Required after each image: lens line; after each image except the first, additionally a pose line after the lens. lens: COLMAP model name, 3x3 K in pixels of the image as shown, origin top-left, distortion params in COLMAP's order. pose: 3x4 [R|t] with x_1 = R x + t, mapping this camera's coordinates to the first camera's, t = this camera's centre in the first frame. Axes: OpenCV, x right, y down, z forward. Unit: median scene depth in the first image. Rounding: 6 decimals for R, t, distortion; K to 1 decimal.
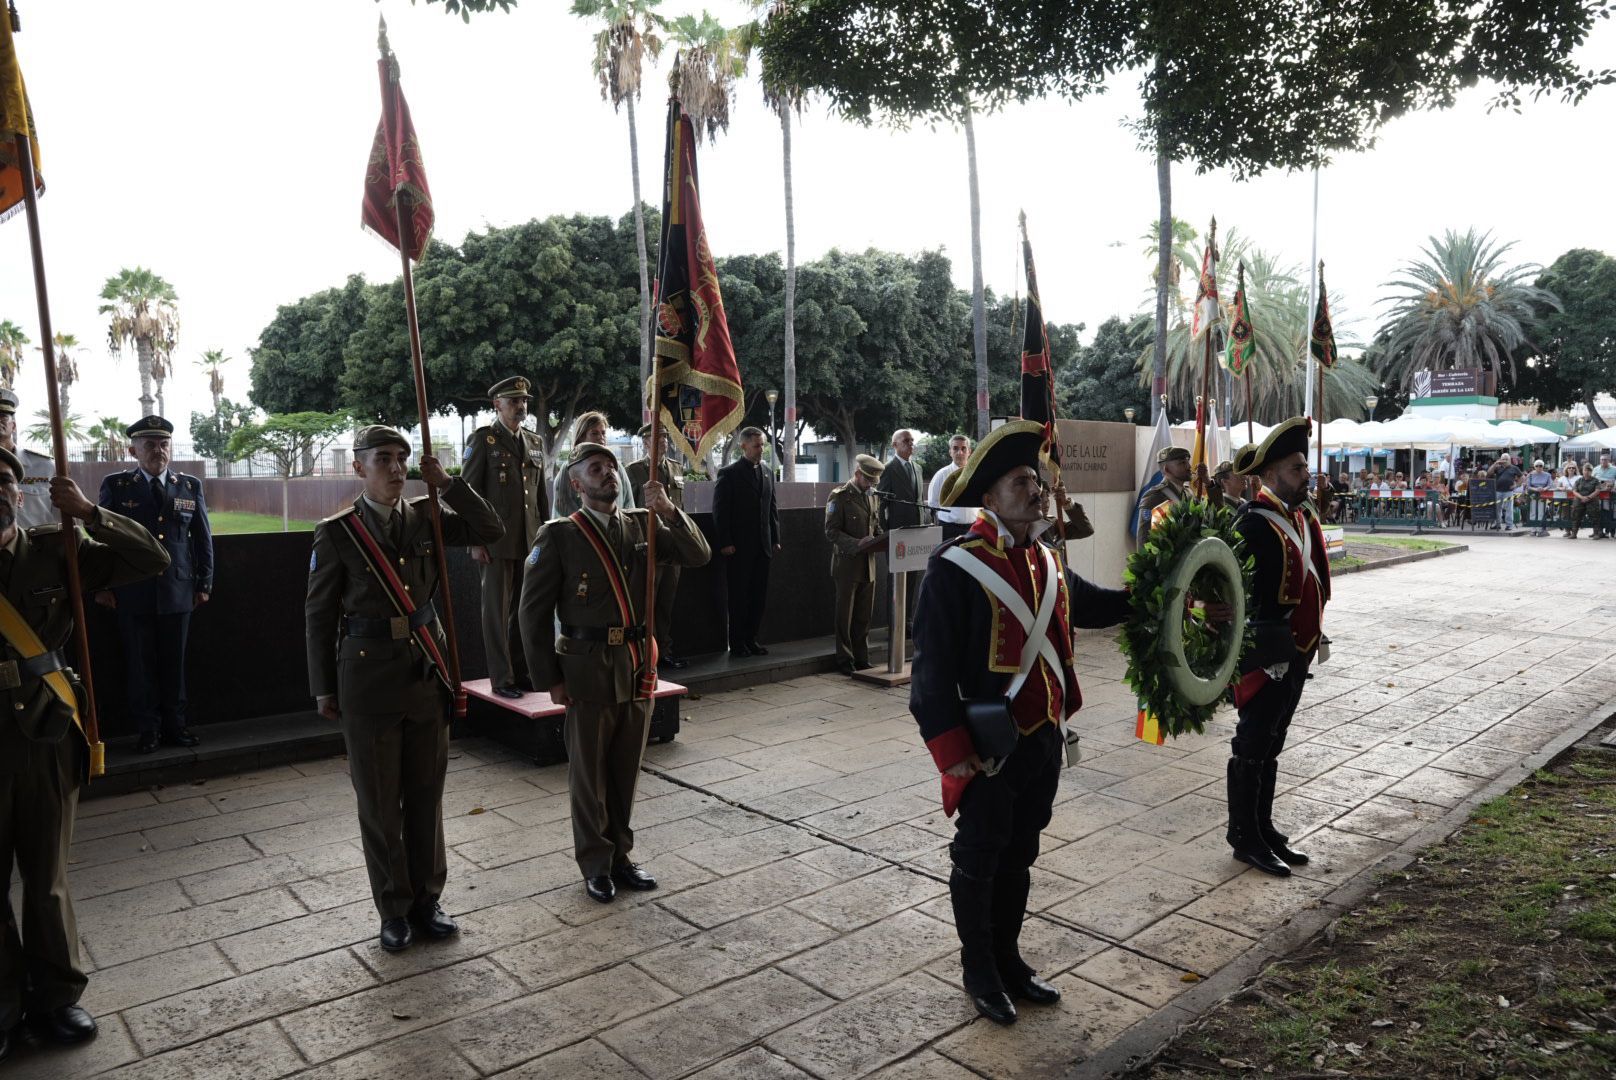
lens RADIAL K [[1112.2, 0, 802.4], [0, 1112.2, 542.2], [0, 0, 1]] dist [-0.144817, 0.110947]
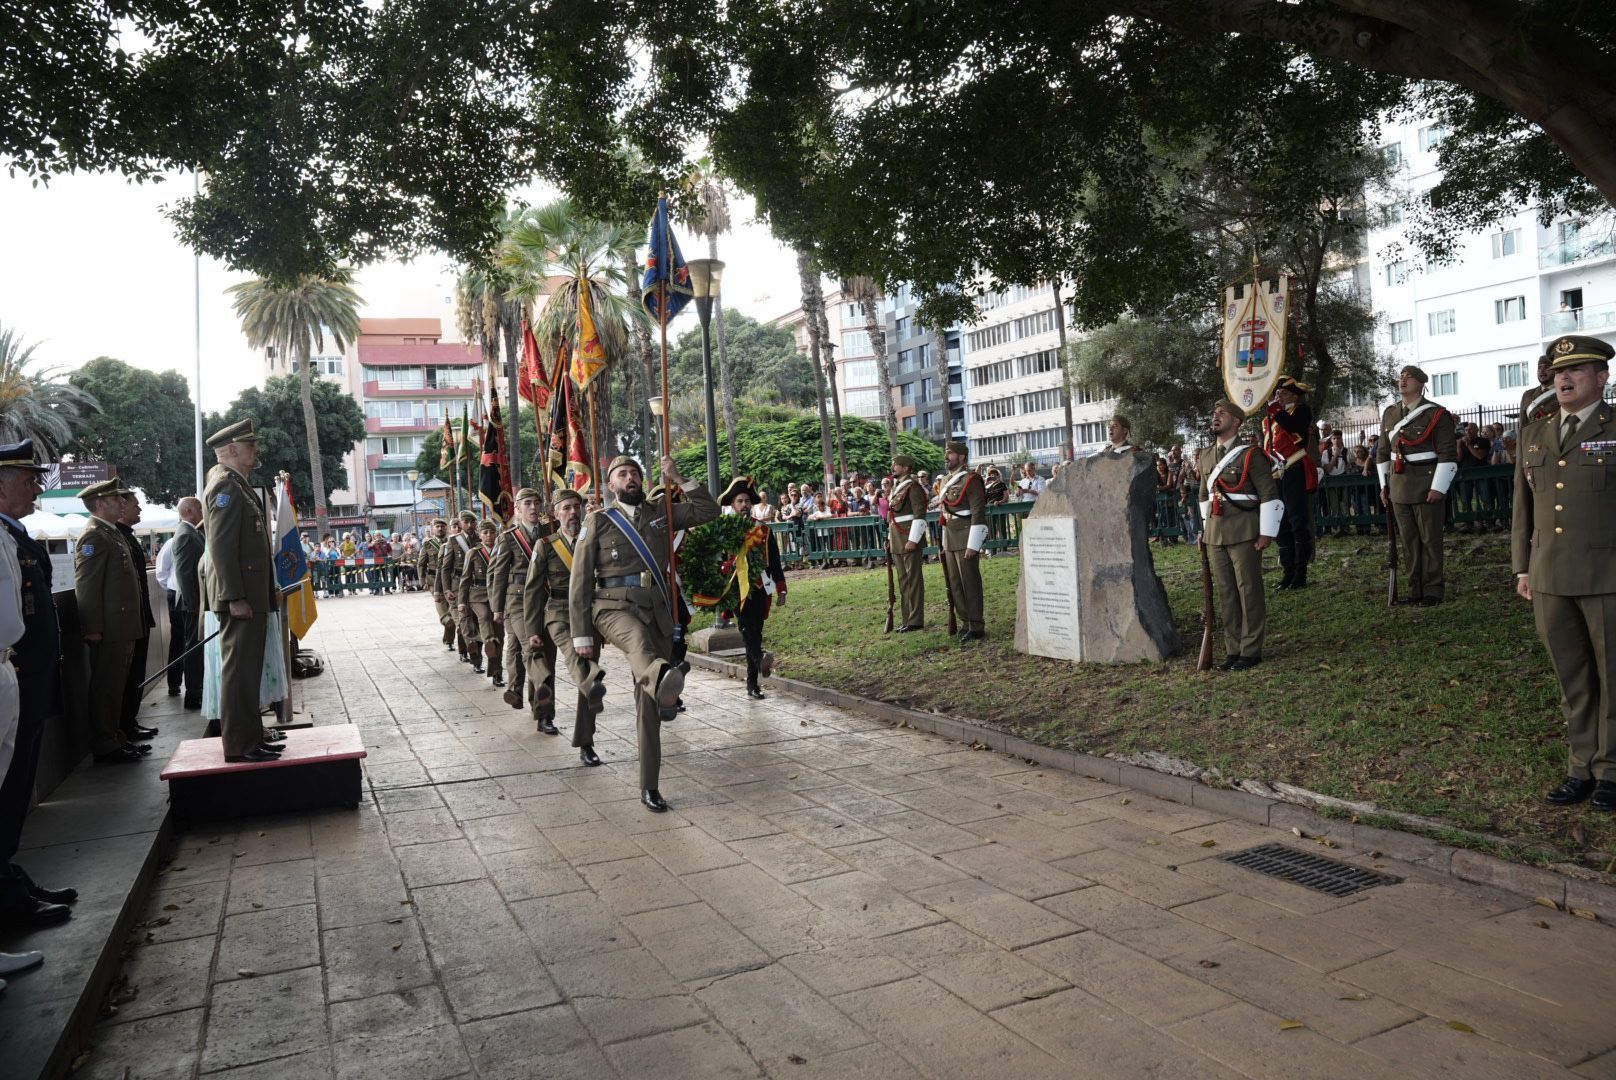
lens RADIAL K [[1112.6, 0, 808.0], [0, 1112.6, 540.0], [0, 0, 1]] dist [-0.139240, 0.107782]
pose [[0.283429, -0.029713, 0.958533, -1.264098], [0.121234, 0.992611, -0.005078, 0.019168], [-0.951299, 0.117646, 0.284937, 0.345218]]
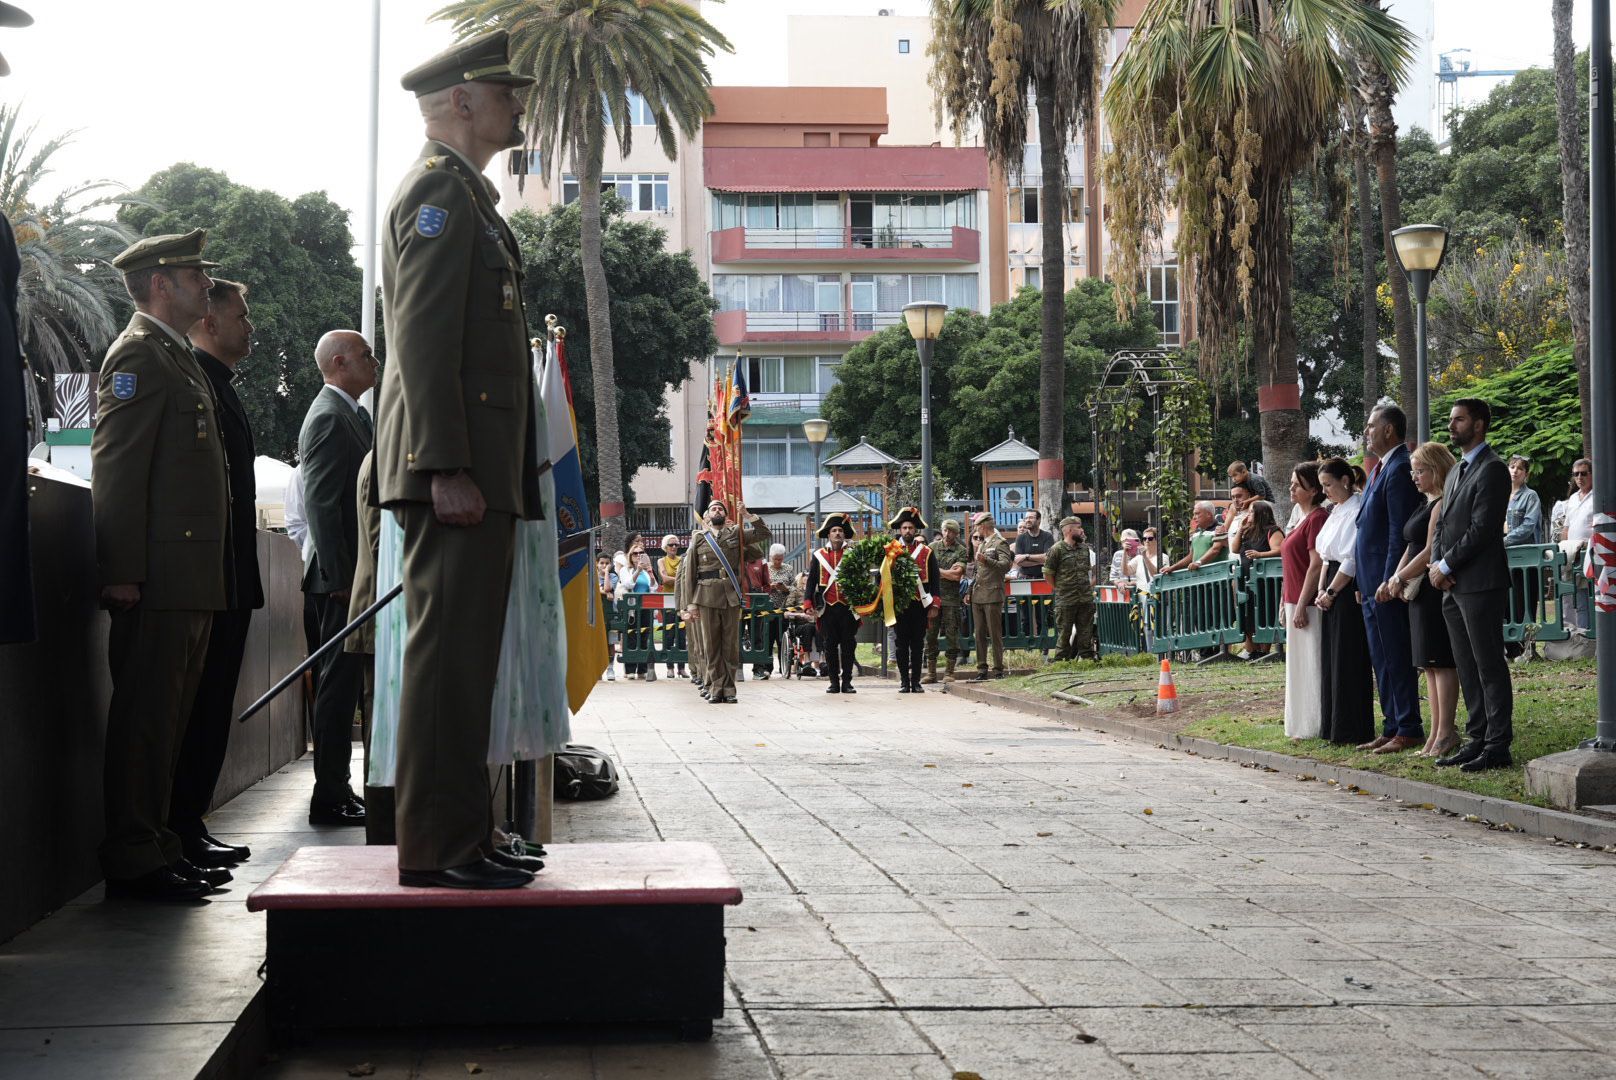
lens RADIAL K [[2617.7, 0, 808.0], [0, 2617.7, 540.0], [0, 0, 1]] dist [0.052374, 0.148360]
pose [[0.590486, 0.018647, 0.806832, -1.148927], [0.065060, 0.995379, -0.070620, 0.114426], [-0.804421, 0.094193, 0.586544, 0.482649]]
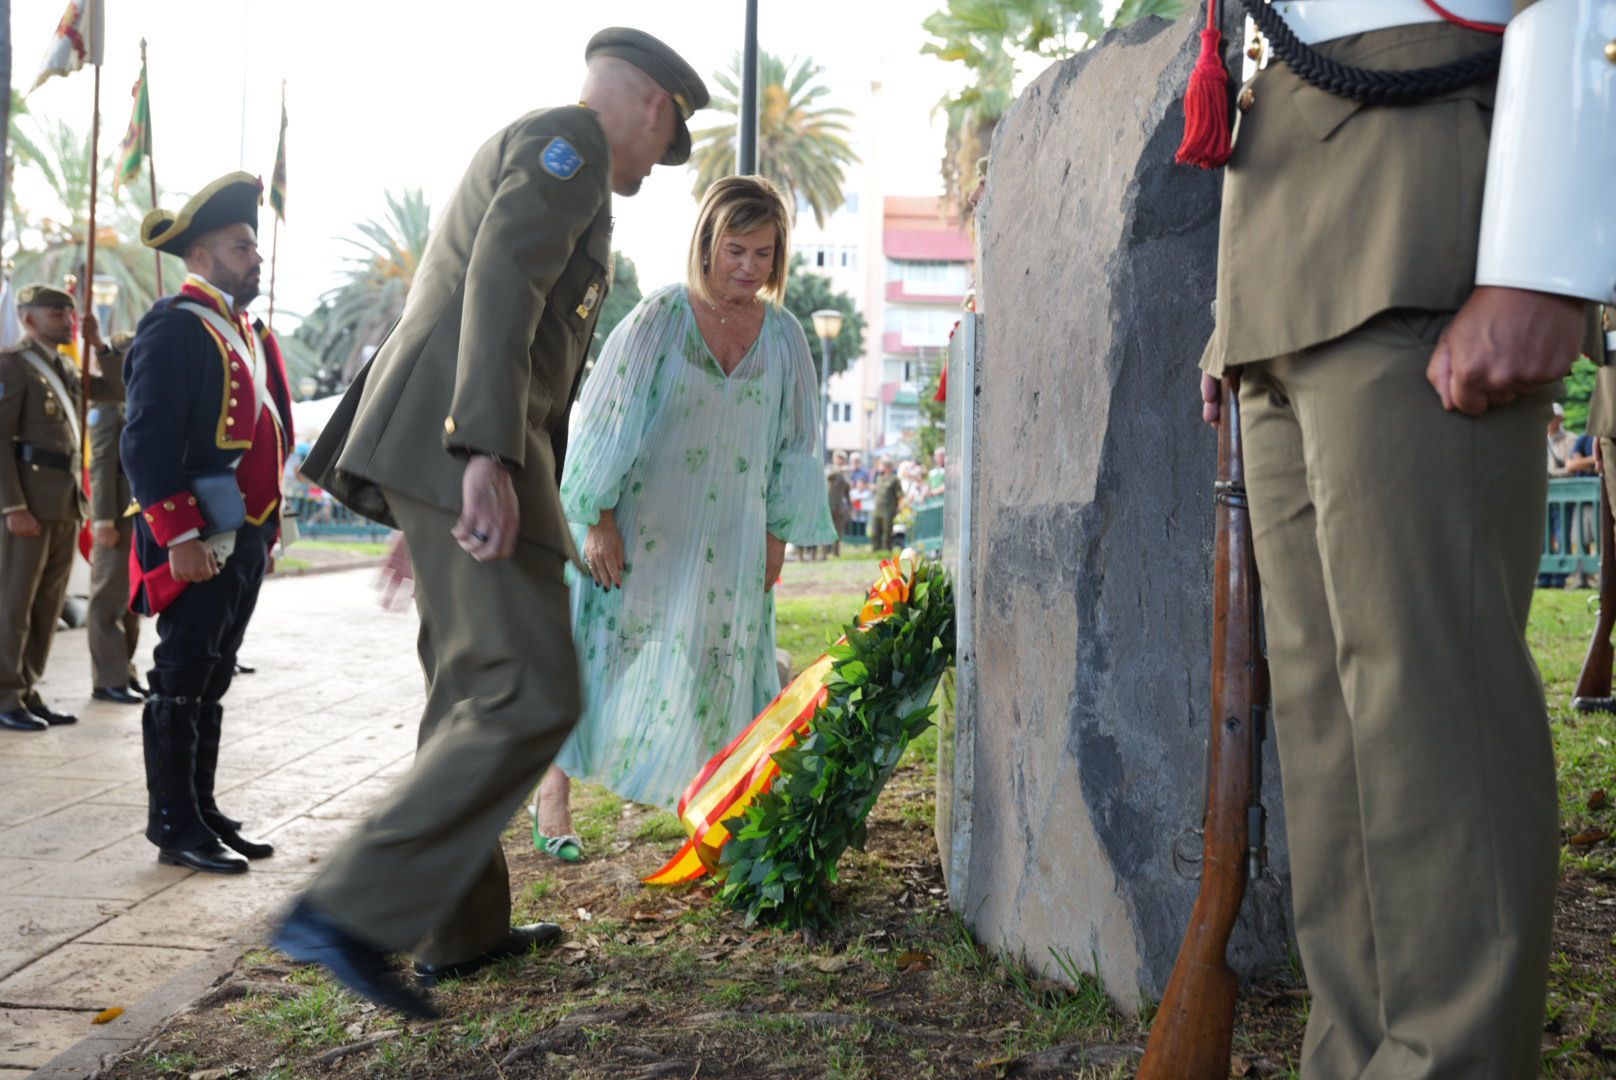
lens RADIAL K [[1550.8, 0, 812.1], [0, 1550.8, 535.1], [0, 0, 1]] dist [-0.008232, 0.138464]
pose [[0.693172, 0.018139, 0.720543, 0.005405], [0.011658, 0.999270, -0.036370, 0.126937], [-0.720677, 0.033611, 0.692455, 0.090834]]
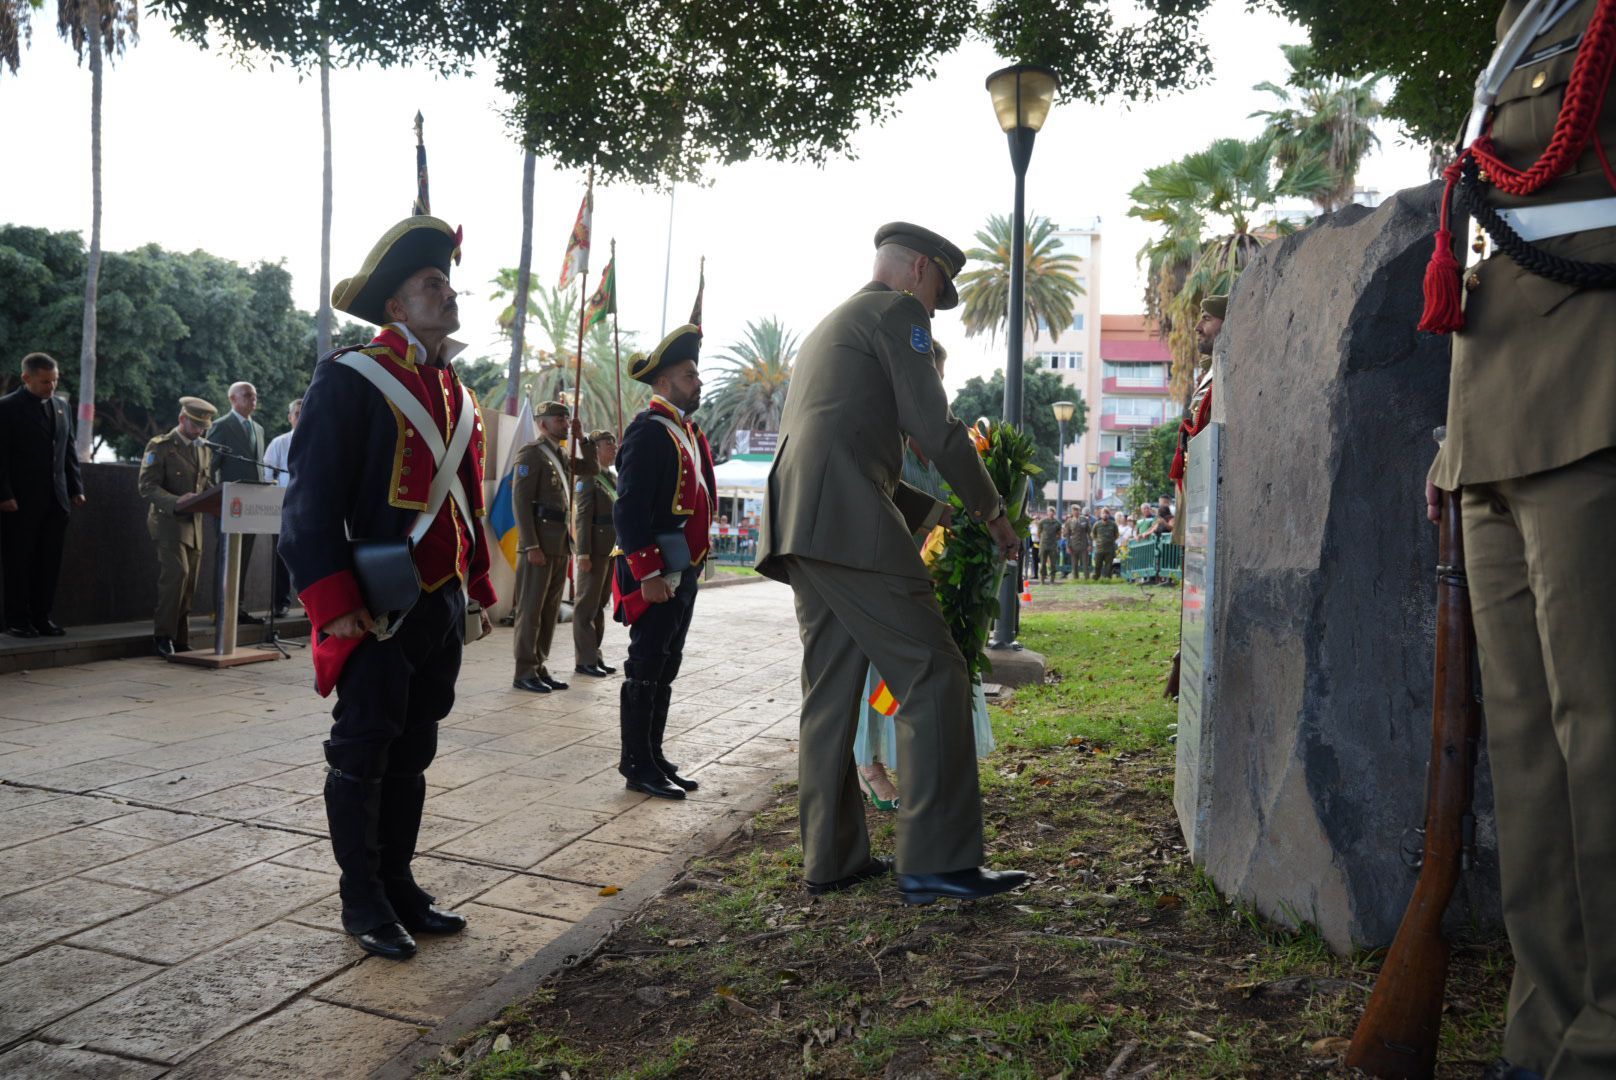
lens RADIAL K [[1112.2, 0, 802.4], [0, 1112.2, 542.2], [0, 0, 1]] dist [-0.144817, 0.110947]
pose [[0.831684, 0.038184, 0.553935, -0.011982], [-0.010602, 0.998543, -0.052914, 0.115435], [-0.555148, 0.038135, 0.830877, 0.107140]]
